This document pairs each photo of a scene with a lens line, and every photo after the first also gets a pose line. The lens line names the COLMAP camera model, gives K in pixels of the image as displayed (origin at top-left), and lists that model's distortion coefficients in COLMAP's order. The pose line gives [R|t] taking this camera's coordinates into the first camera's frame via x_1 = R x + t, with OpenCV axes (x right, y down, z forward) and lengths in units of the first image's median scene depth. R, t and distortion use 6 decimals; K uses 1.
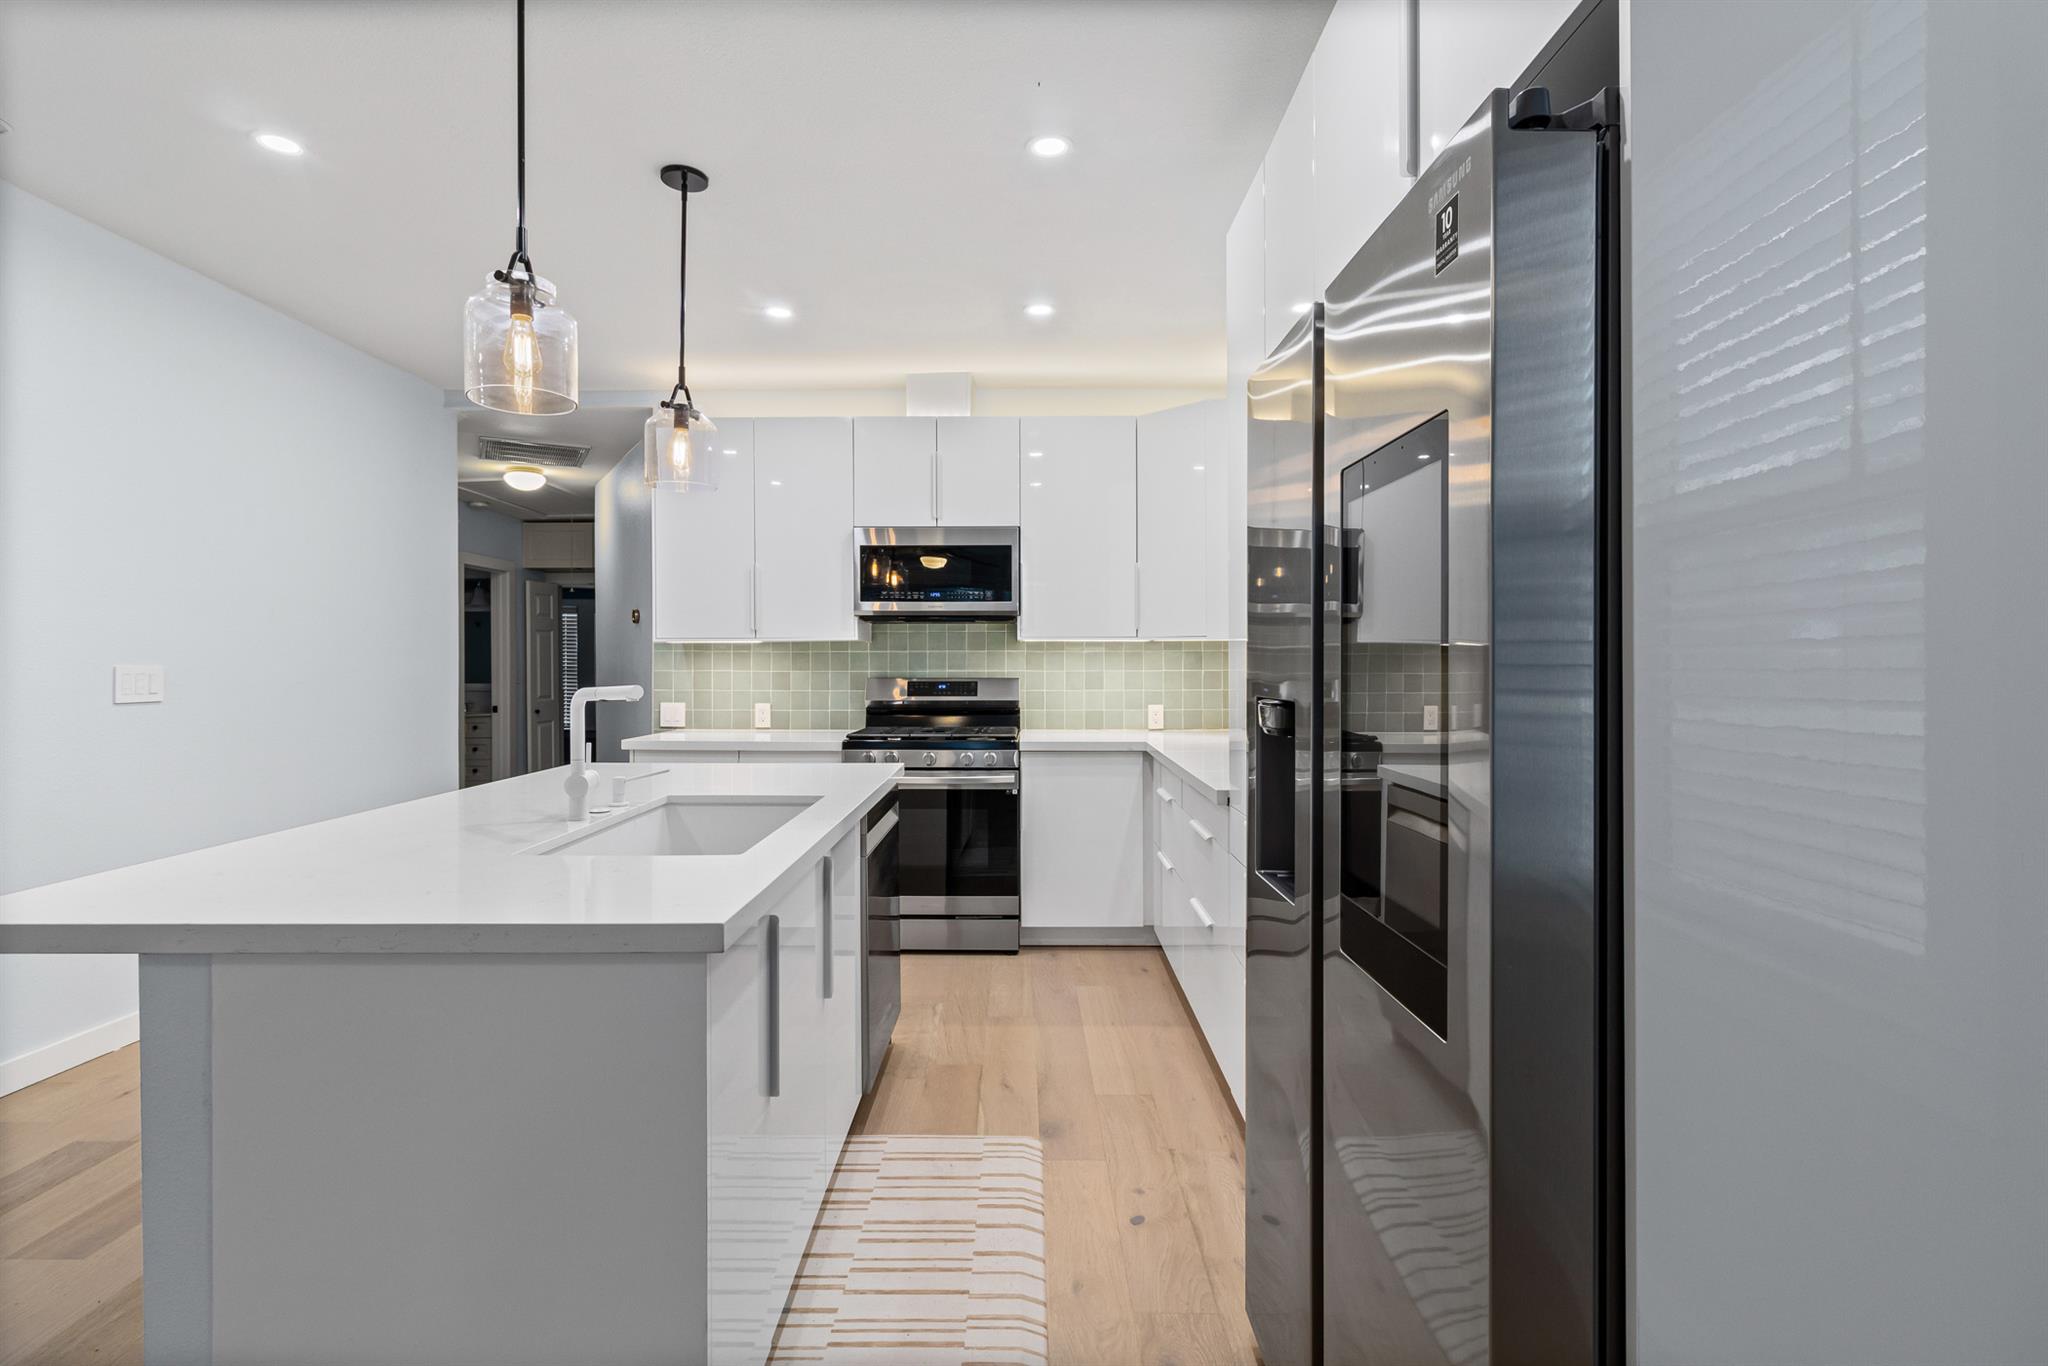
lens RADIAL K [[953.6, 0, 1029.7], [0, 953.6, 675.1], [0, 0, 1]] dist [0.003919, 0.000535]
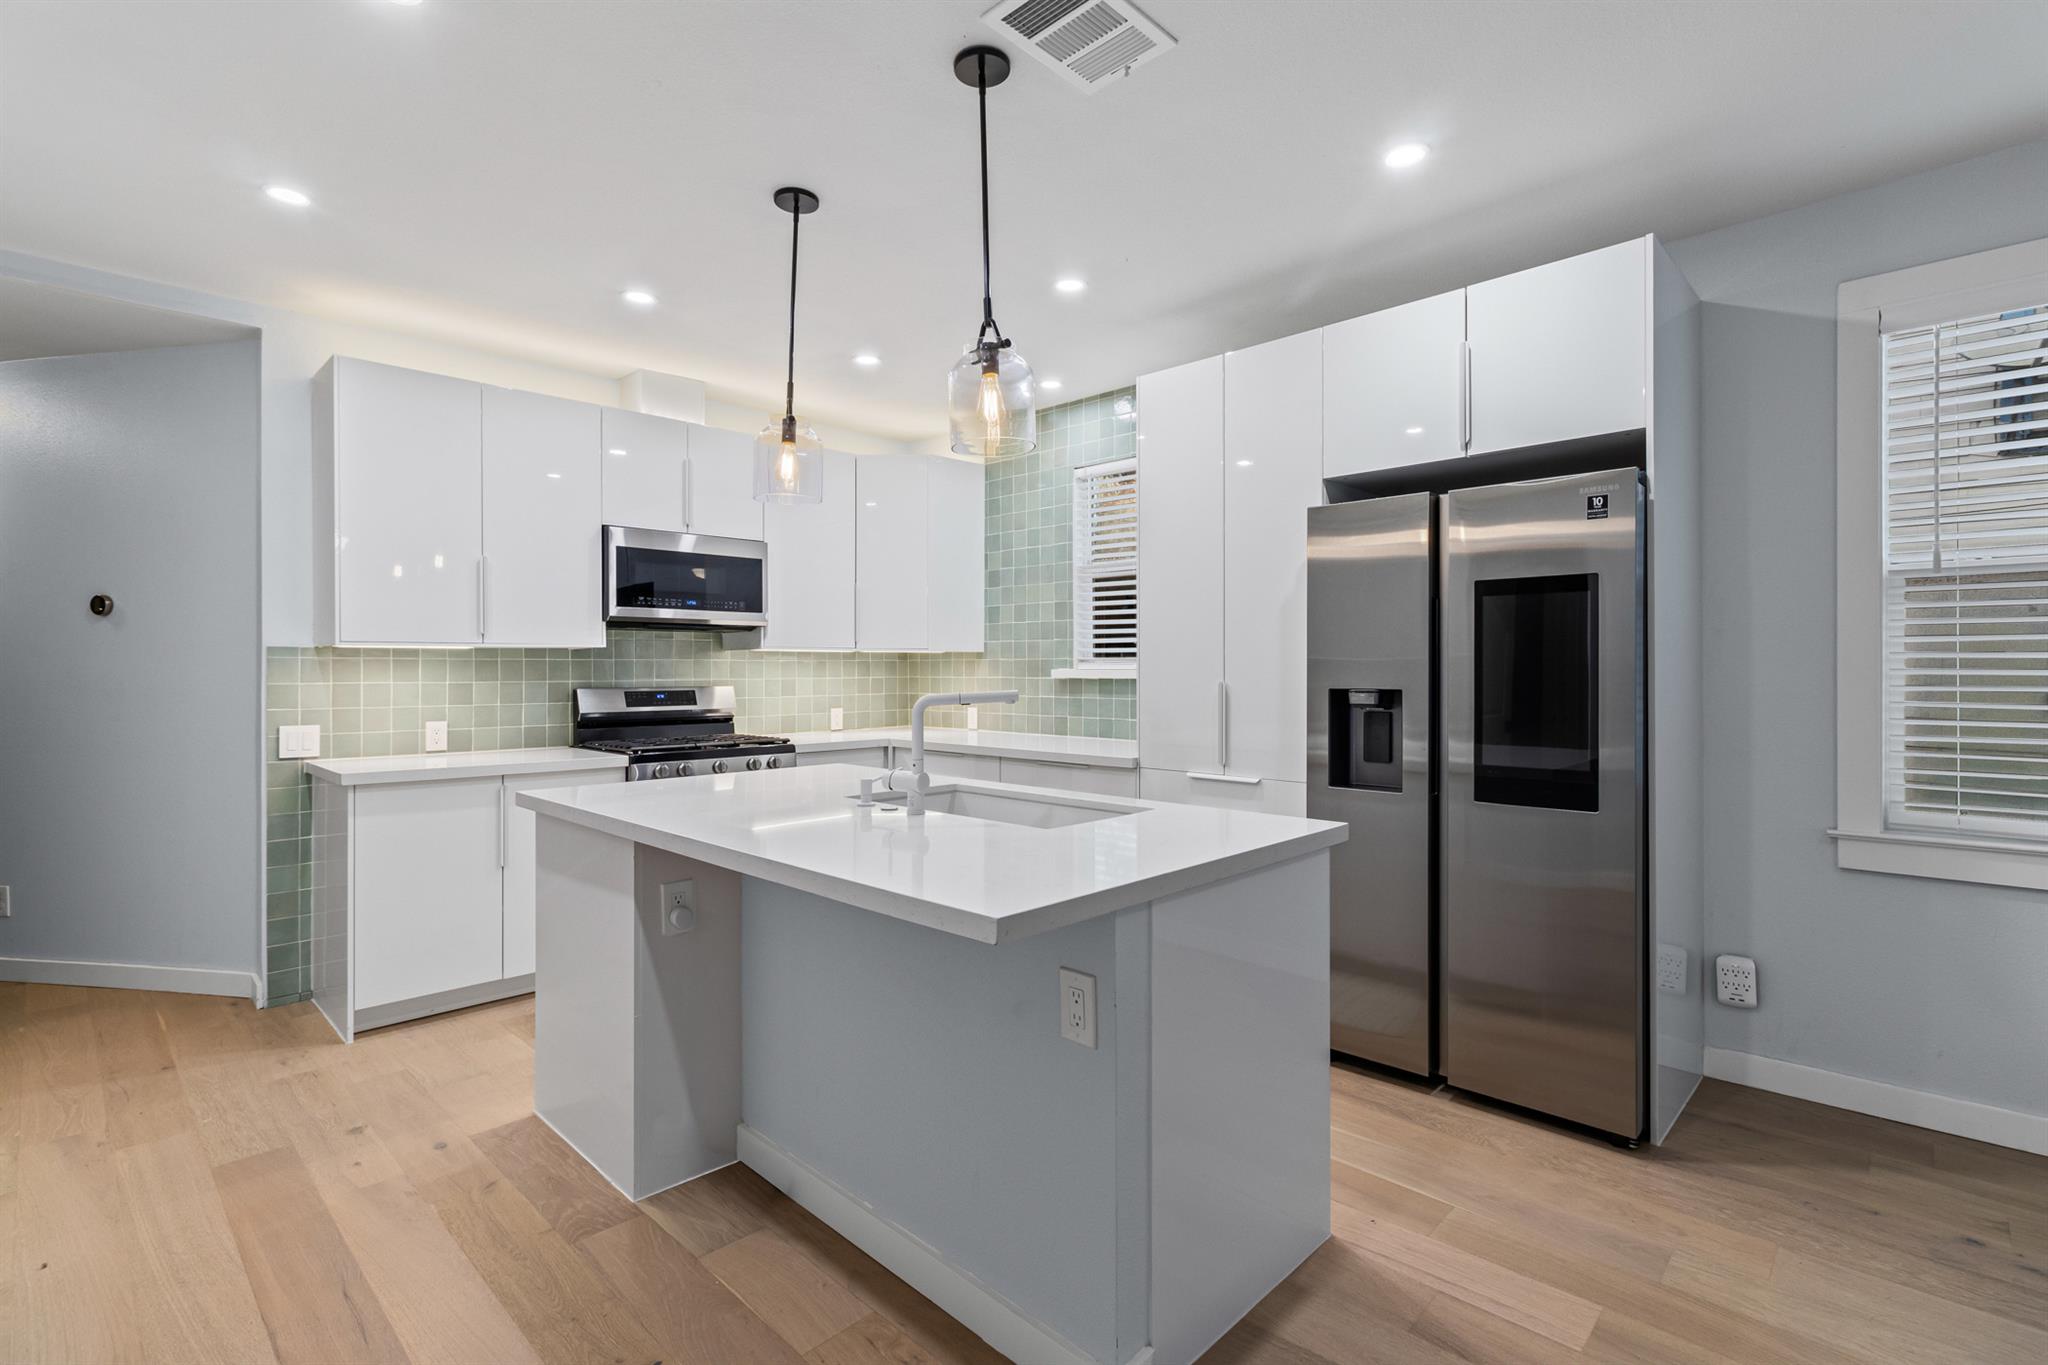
lens RADIAL K [[953.6, 0, 1022.6], [0, 953.6, 677.8], [0, 0, 1]] dist [0.003919, 0.000535]
pose [[0.697394, -0.007799, 0.716645, -0.535130], [0.011616, 0.999932, -0.000422, -0.002102], [-0.716593, 0.008618, 0.697438, 0.064300]]
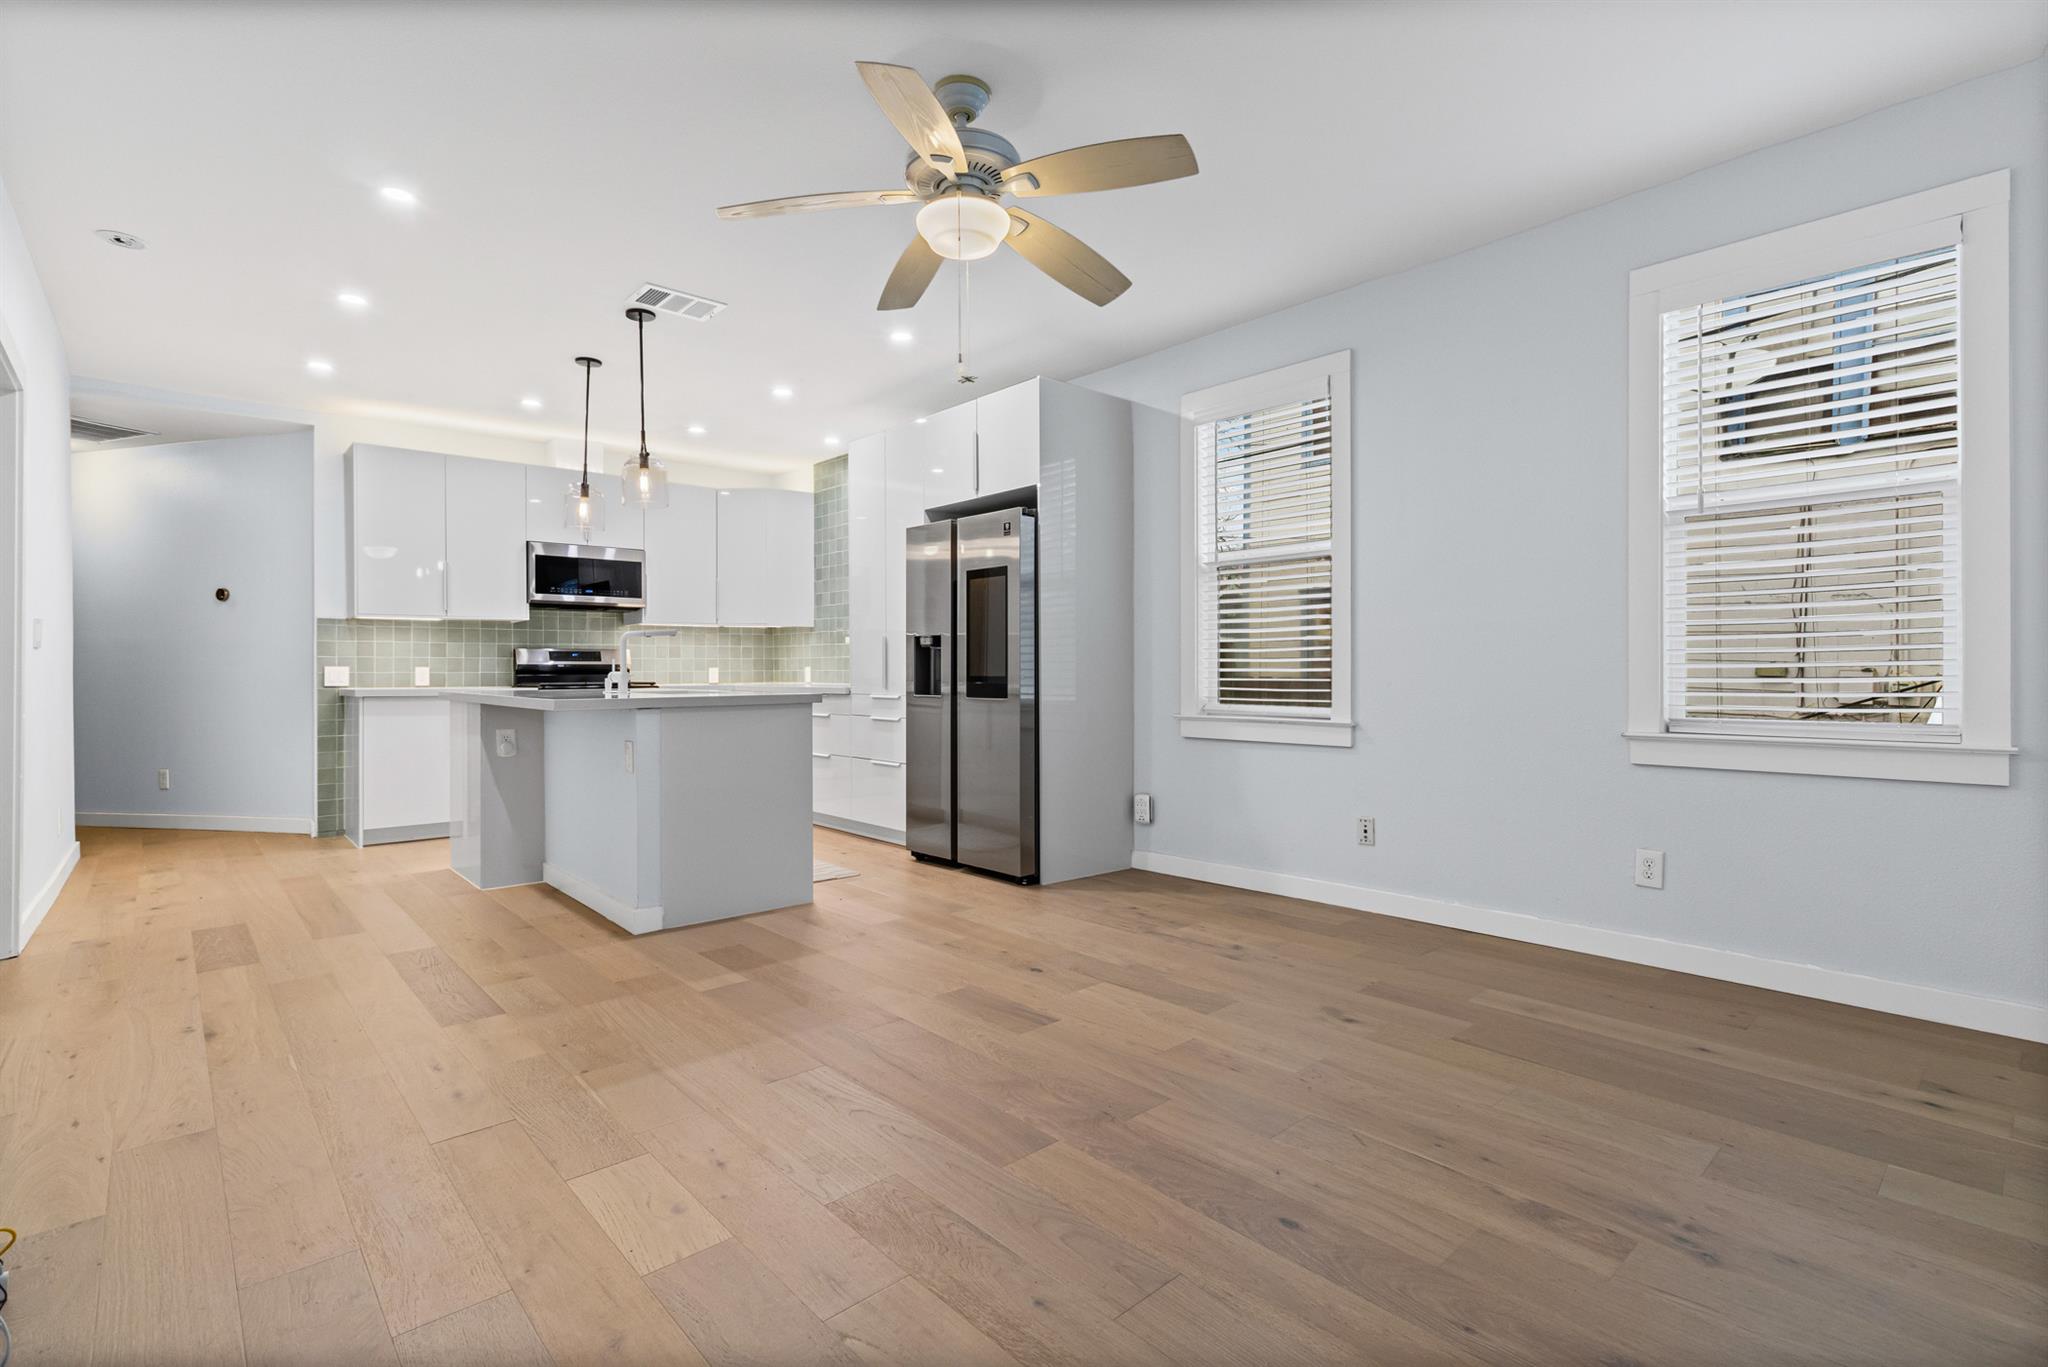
lens RADIAL K [[953.6, 0, 1019.0], [0, 953.6, 678.1], [0, 0, 1]] dist [0.003919, 0.000535]
pose [[0.744609, -0.008927, 0.667442, -0.560932], [0.012546, 0.999921, -0.000623, 0.057258], [-0.667383, 0.008837, 0.744662, -0.524002]]
